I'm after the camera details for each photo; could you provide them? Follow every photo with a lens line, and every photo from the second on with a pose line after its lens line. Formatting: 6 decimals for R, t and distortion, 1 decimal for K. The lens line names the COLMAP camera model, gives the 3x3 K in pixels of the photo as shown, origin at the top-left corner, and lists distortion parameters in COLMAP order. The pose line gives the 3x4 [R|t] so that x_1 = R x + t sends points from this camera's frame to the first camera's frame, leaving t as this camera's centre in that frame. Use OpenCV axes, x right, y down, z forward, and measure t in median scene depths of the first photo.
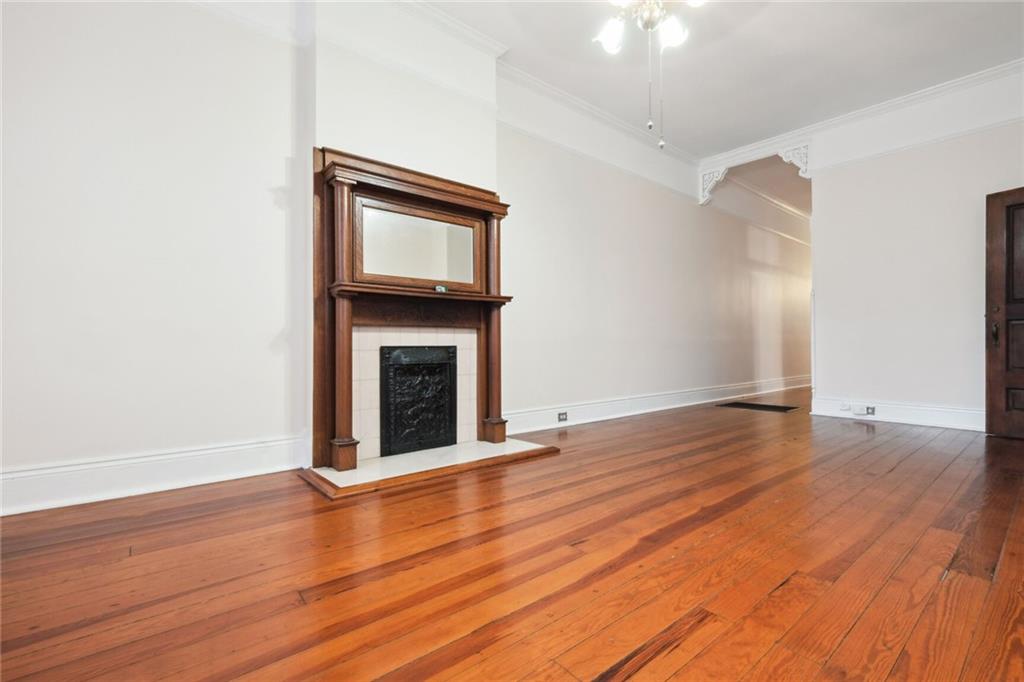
lens RADIAL K [[458.8, 0, 510.8], [0, 458.8, 347.6], [0, 0, 1]] dist [-0.000334, 0.000040]
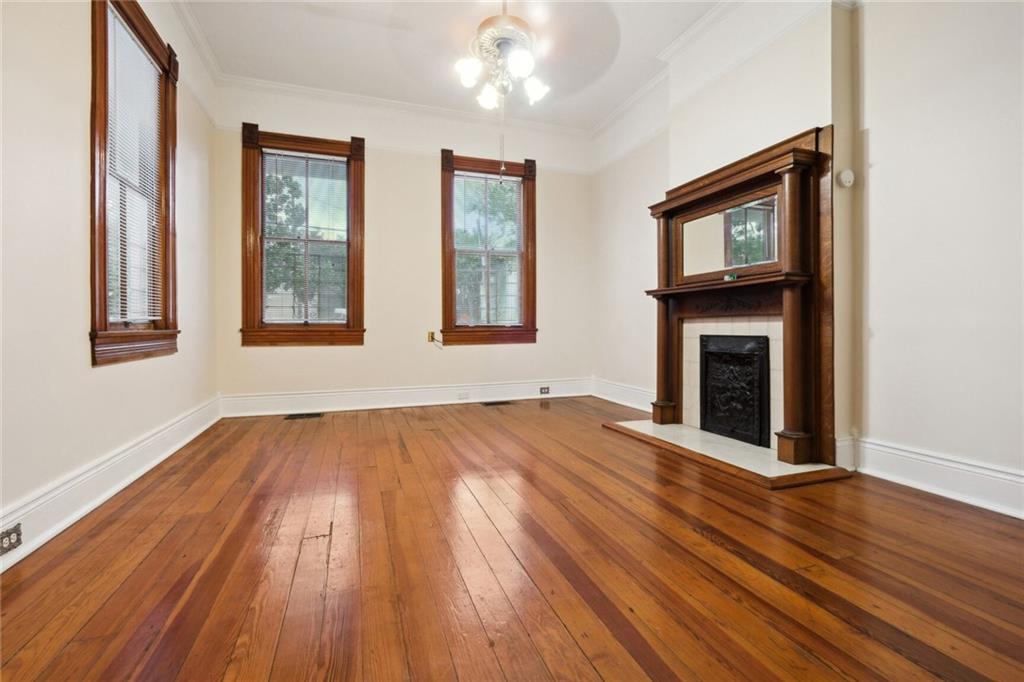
lens RADIAL K [[457.3, 0, 513.6], [0, 457.3, 335.0], [0, 0, 1]] dist [-0.001789, 0.000028]
pose [[-0.350590, 0.019182, -0.936333, 0.950496], [0.004858, 0.999814, 0.018664, -0.026515], [0.936516, 0.001995, -0.350618, 0.935773]]
